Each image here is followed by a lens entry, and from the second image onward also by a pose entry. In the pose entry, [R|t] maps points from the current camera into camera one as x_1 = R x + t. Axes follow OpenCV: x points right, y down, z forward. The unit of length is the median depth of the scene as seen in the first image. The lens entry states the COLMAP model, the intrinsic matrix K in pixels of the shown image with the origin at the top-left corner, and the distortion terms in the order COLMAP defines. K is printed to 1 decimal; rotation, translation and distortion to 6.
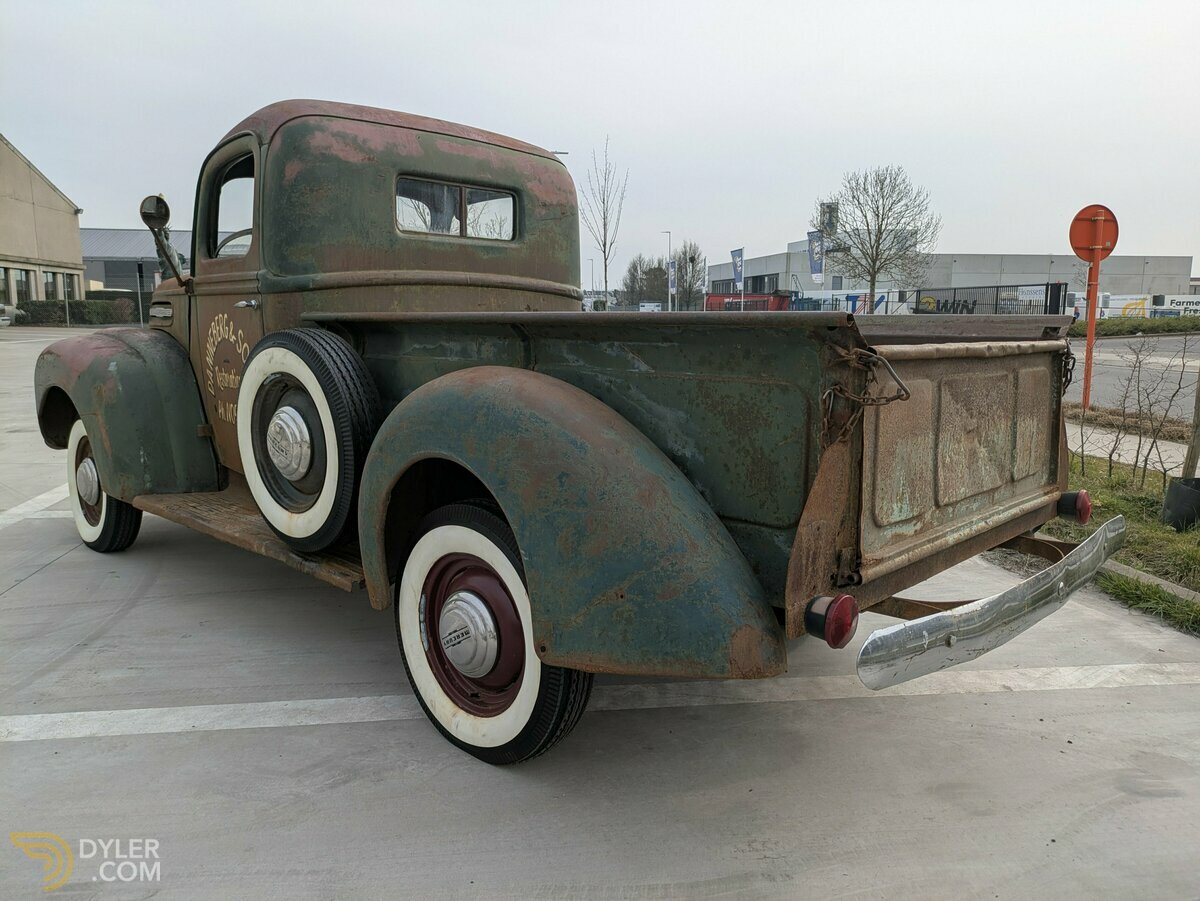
lens RADIAL K [[896.6, 0, 596.0], [0, 896.6, 451.2], [0, 0, 1]] dist [0.055653, -0.061049]
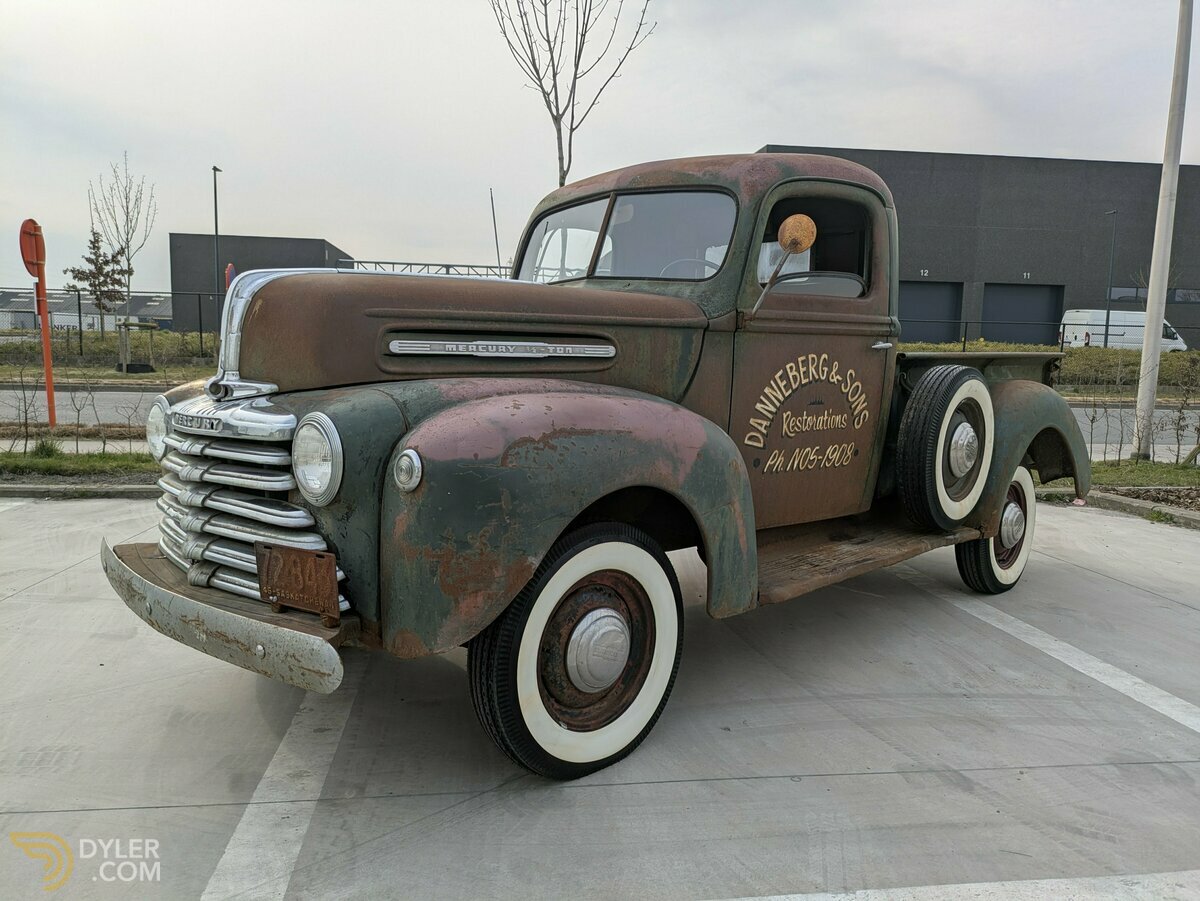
lens RADIAL K [[896.3, 0, 600.0], [0, 896.3, 450.5], [0, 0, 1]] dist [0.051611, -0.045239]
pose [[0.023817, -0.124444, 0.991941, -1.485539], [0.130581, 0.984109, 0.120326, -0.211683], [-0.991152, 0.126663, 0.039688, 1.297494]]
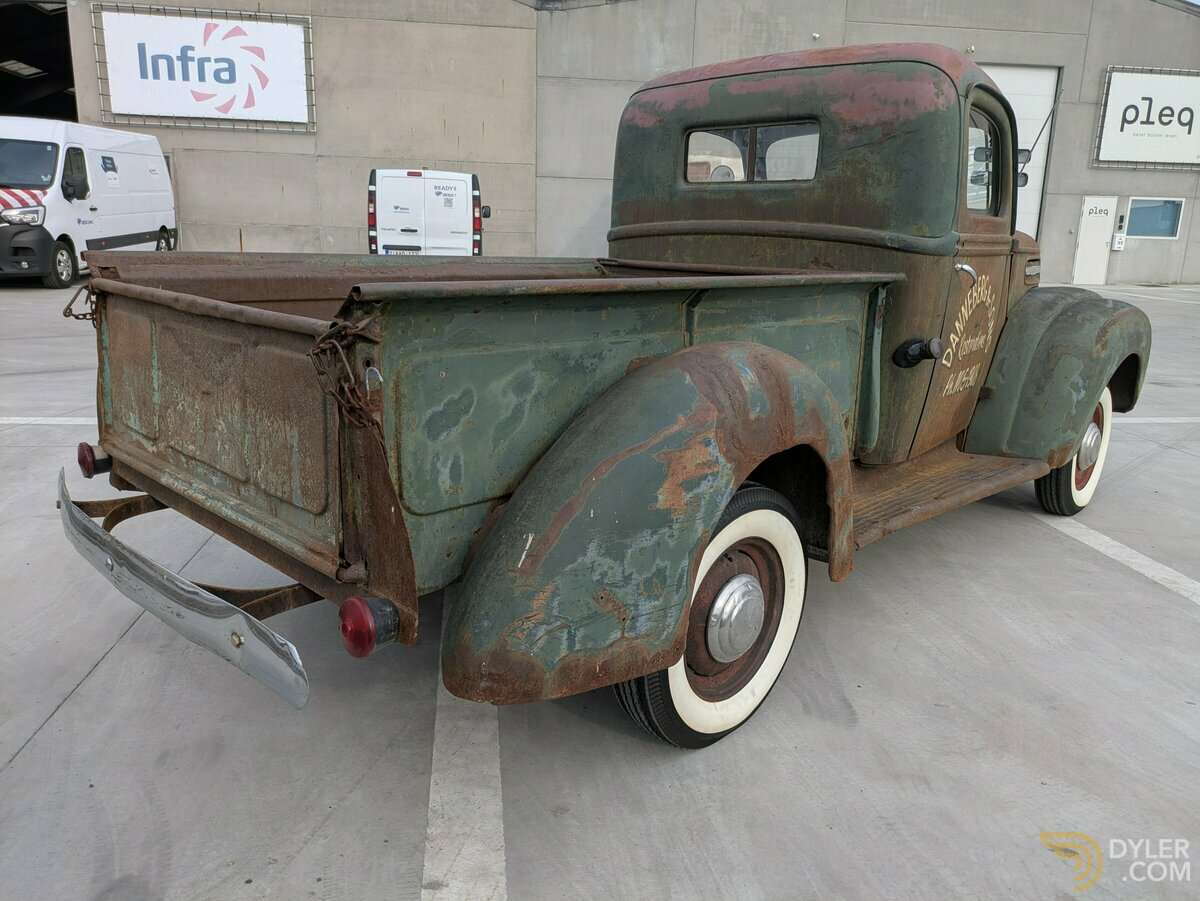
lens RADIAL K [[885.2, 0, 600.0], [0, 885.2, 450.5], [0, 0, 1]] dist [0.051613, -0.041984]
pose [[-0.021317, 0.228525, -0.973305, 0.906841], [-0.179024, 0.956918, 0.228599, -0.170339], [0.983614, 0.179118, 0.020513, 0.967959]]
